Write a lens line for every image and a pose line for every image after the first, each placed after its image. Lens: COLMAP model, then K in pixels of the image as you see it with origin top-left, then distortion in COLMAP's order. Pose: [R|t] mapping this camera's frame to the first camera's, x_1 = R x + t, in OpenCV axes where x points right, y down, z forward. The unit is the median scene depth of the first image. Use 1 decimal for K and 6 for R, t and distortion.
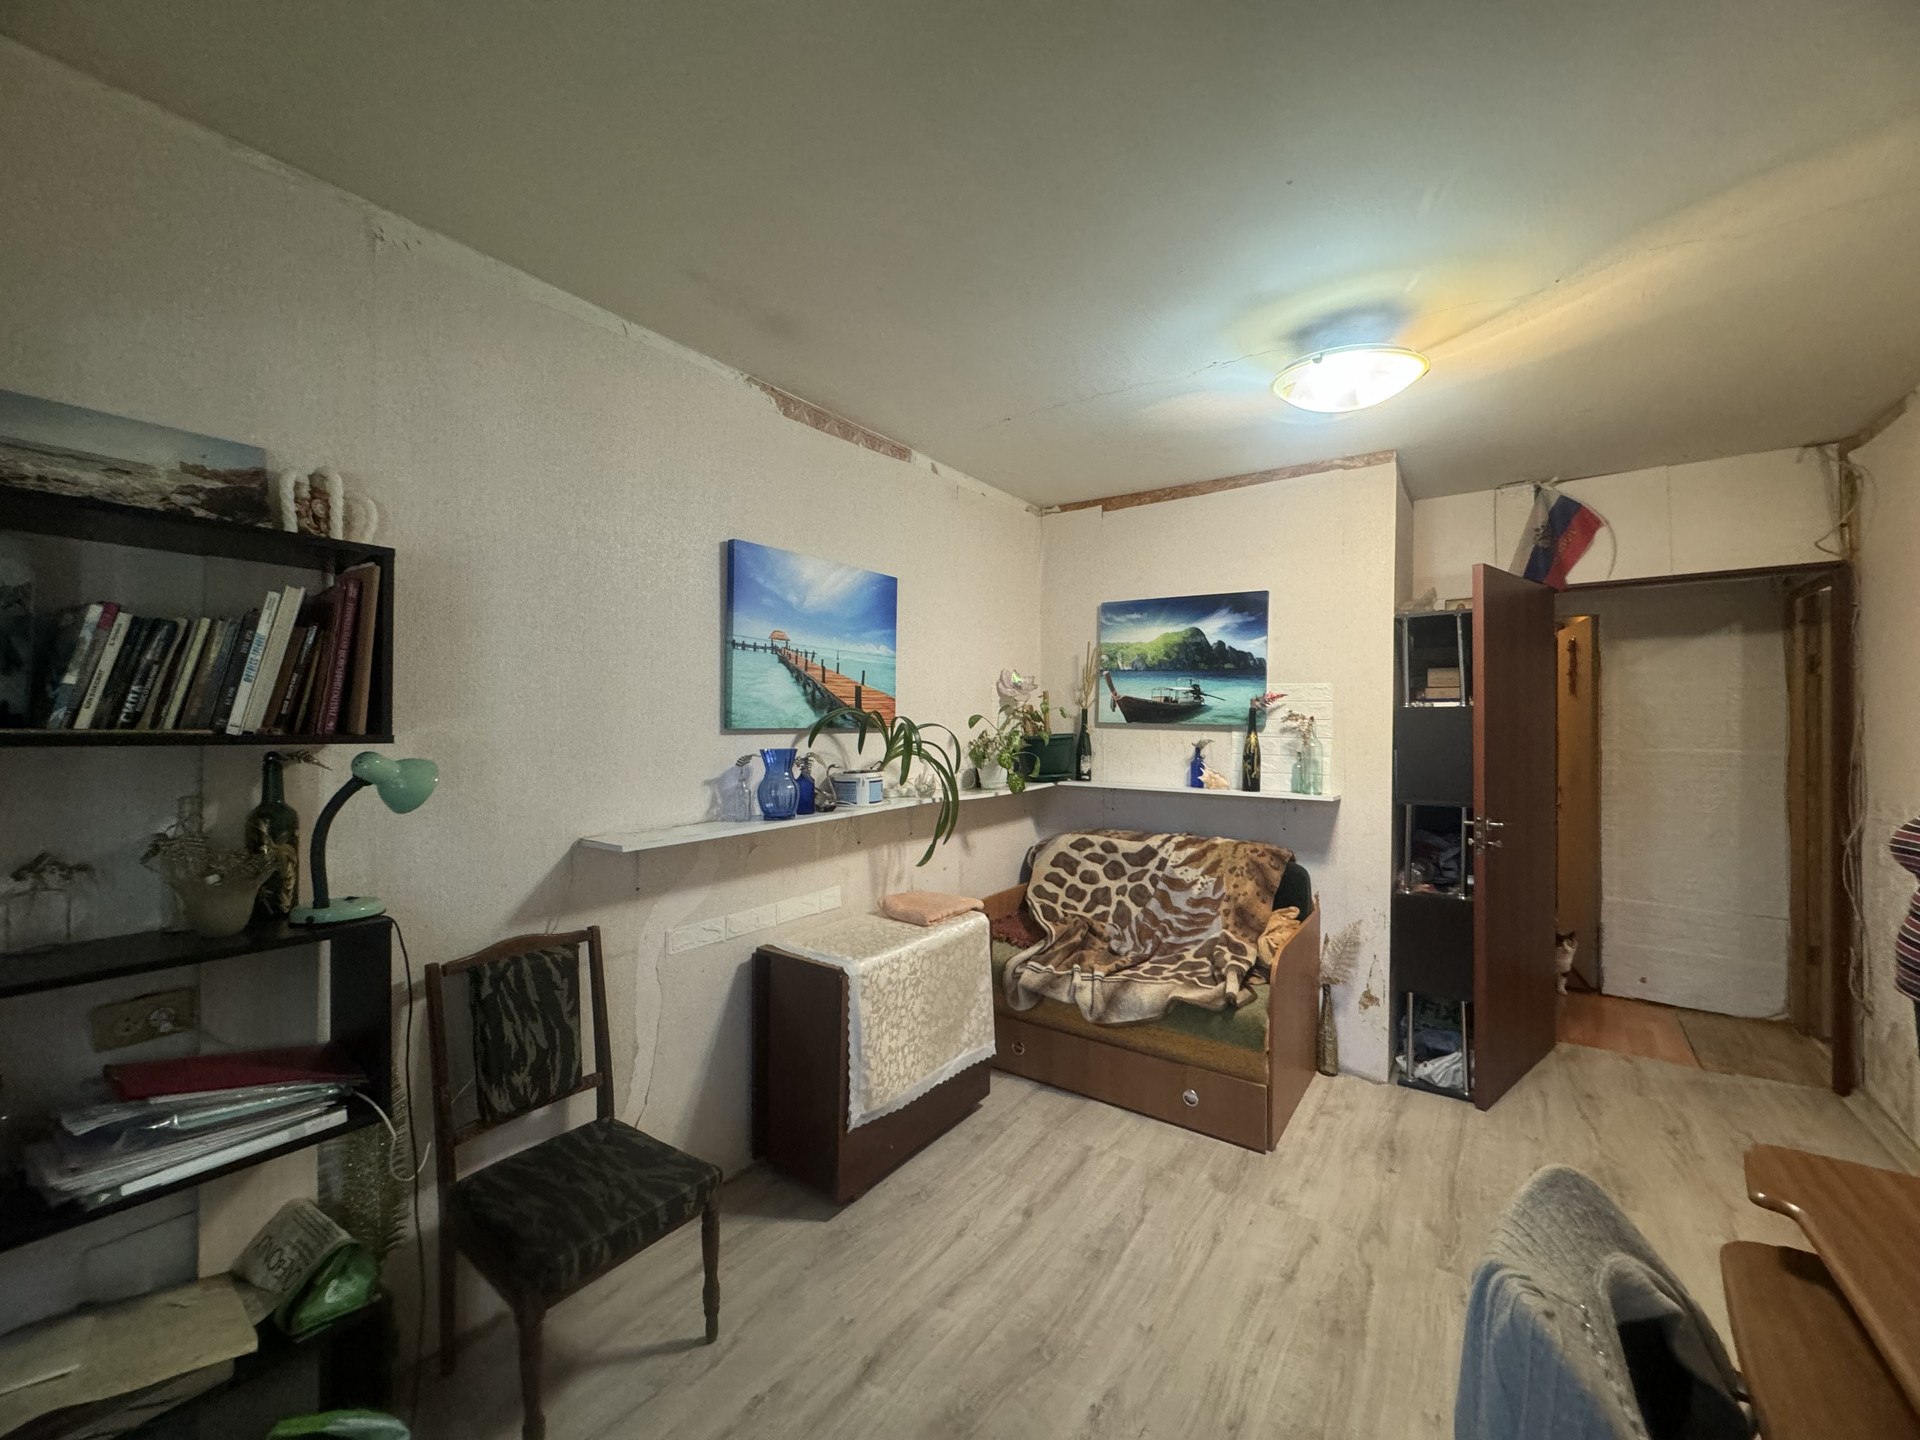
lens RADIAL K [[764.3, 0, 960.0], [0, 764.3, 720.0], [0, 0, 1]] dist [-0.002175, 0.000024]
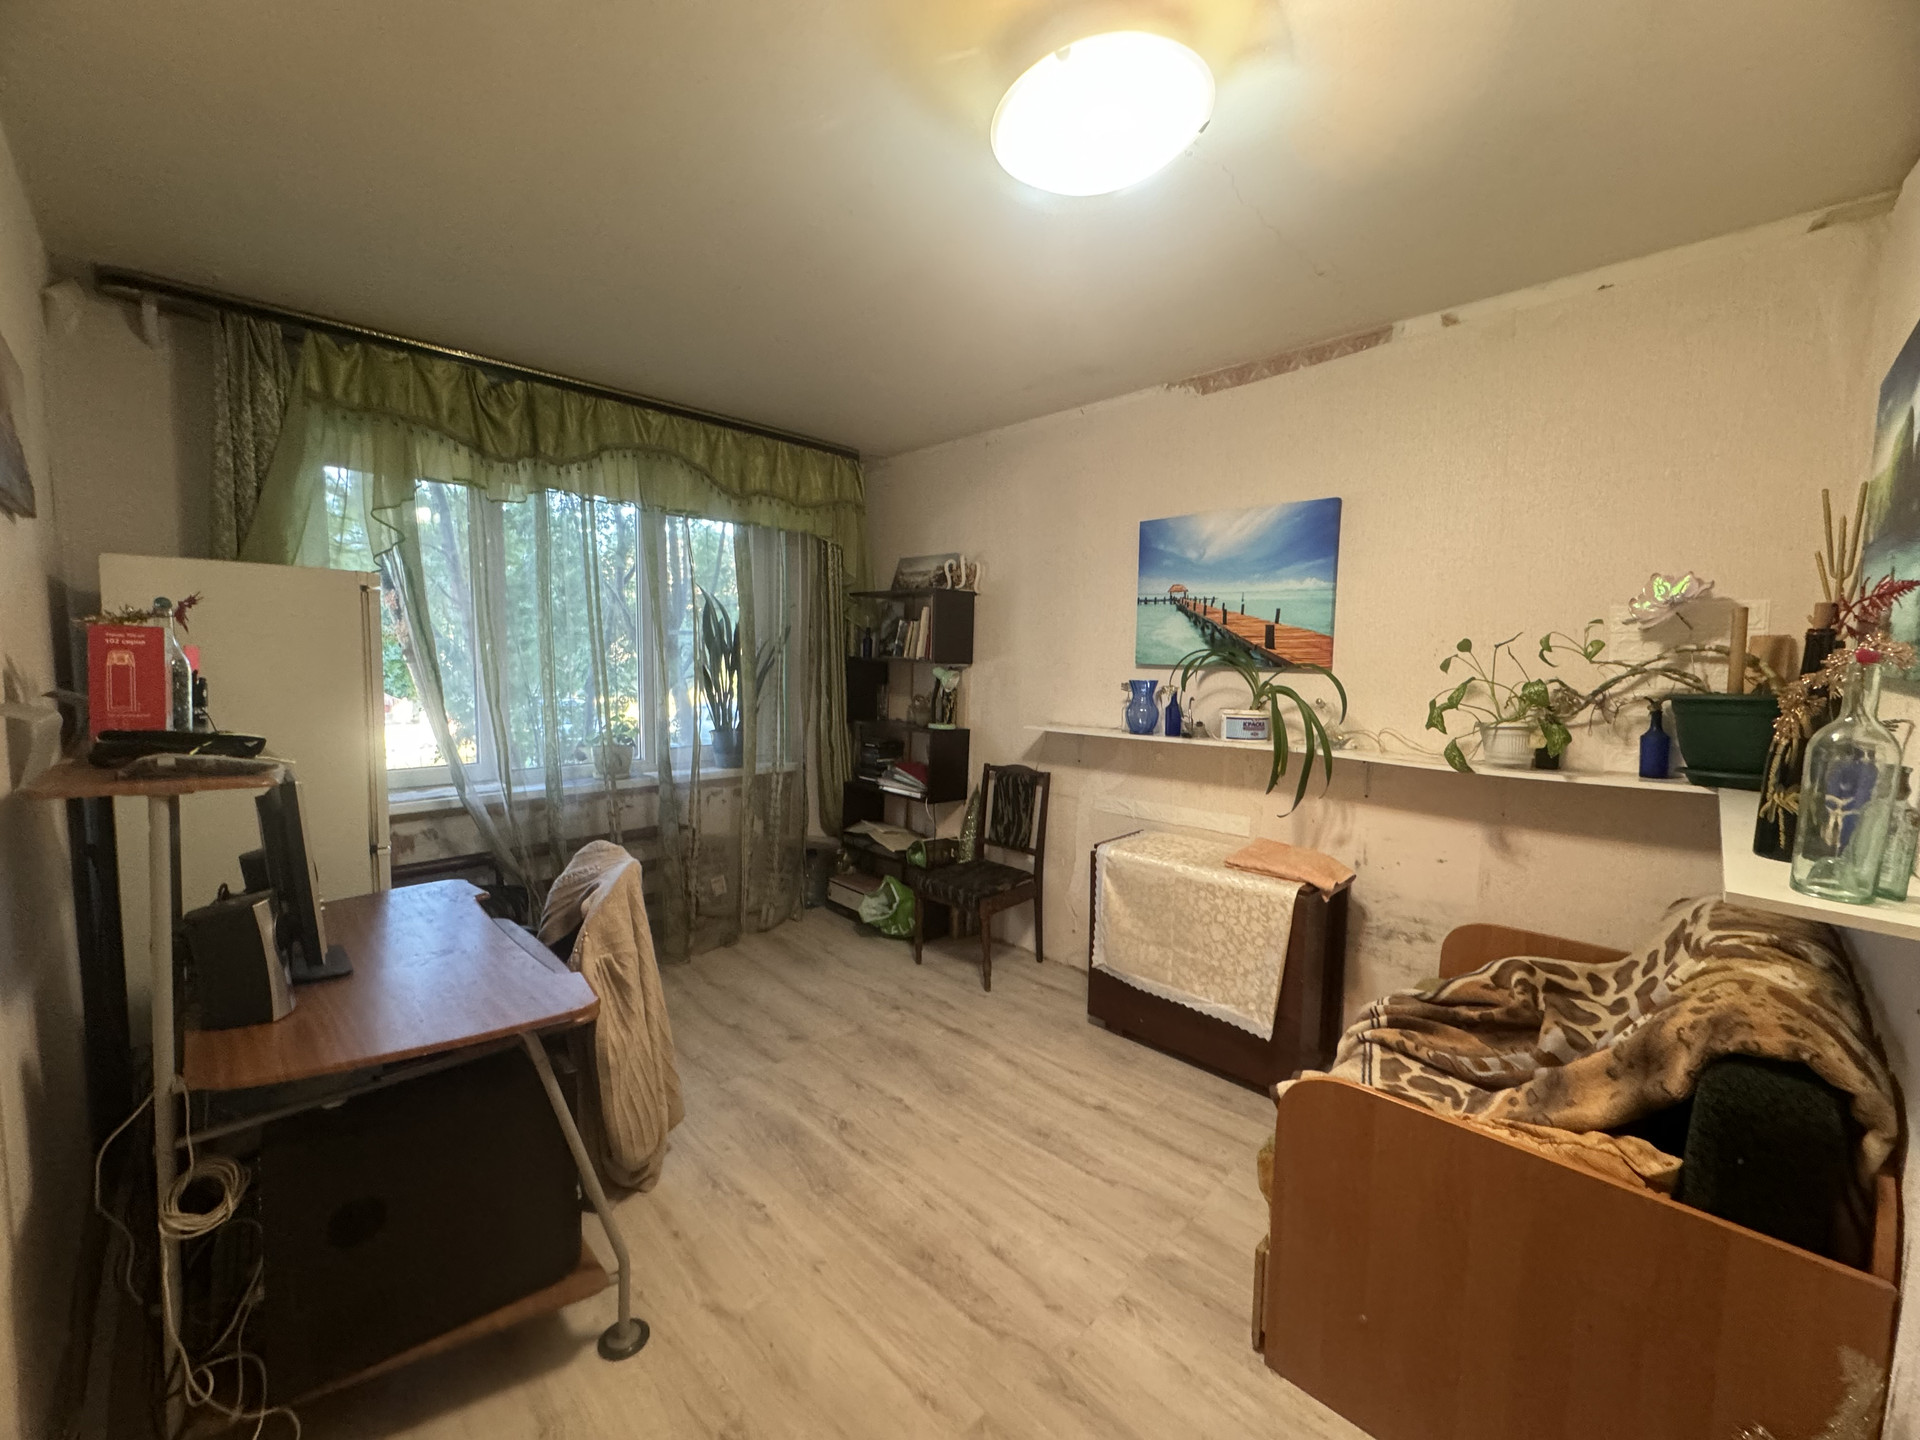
lens RADIAL K [[764.3, 0, 960.0], [0, 764.3, 720.0], [0, 0, 1]] dist [-0.002175, 0.000024]
pose [[-0.163491, 0.077579, -0.983490, 1.027492], [-0.016801, 0.996540, 0.081401, 0.005134], [0.986402, 0.029832, -0.161622, 0.855499]]
